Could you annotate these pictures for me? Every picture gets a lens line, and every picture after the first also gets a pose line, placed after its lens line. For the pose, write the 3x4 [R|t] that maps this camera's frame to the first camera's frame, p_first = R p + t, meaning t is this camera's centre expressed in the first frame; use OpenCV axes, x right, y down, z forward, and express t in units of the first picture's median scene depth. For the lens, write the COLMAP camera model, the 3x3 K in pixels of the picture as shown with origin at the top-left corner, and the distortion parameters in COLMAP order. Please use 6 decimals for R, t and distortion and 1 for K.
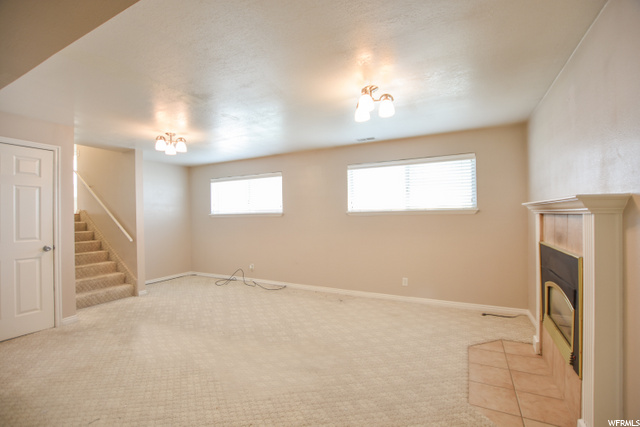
lens RADIAL K [[283.5, 0, 318.8], [0, 283.5, 216.2], [0, 0, 1]] dist [-0.011894, 0.000038]
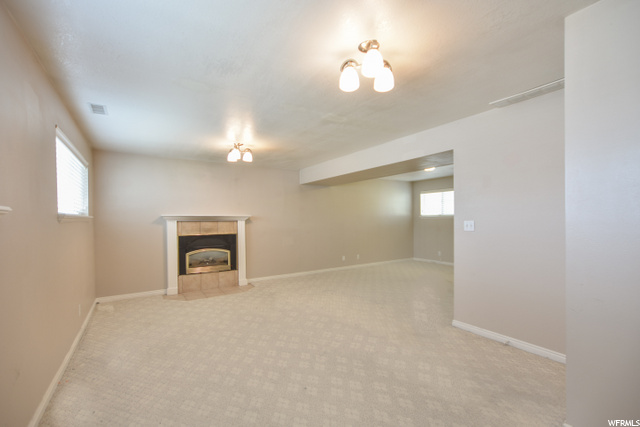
lens RADIAL K [[283.5, 0, 319.9], [0, 283.5, 217.6], [0, 0, 1]] dist [-0.011894, 0.000038]
pose [[-0.873259, 0.025080, 0.486610, -0.749511], [0.020746, 0.999683, -0.014294, 0.012519], [-0.486814, -0.002387, -0.873502, 1.610911]]
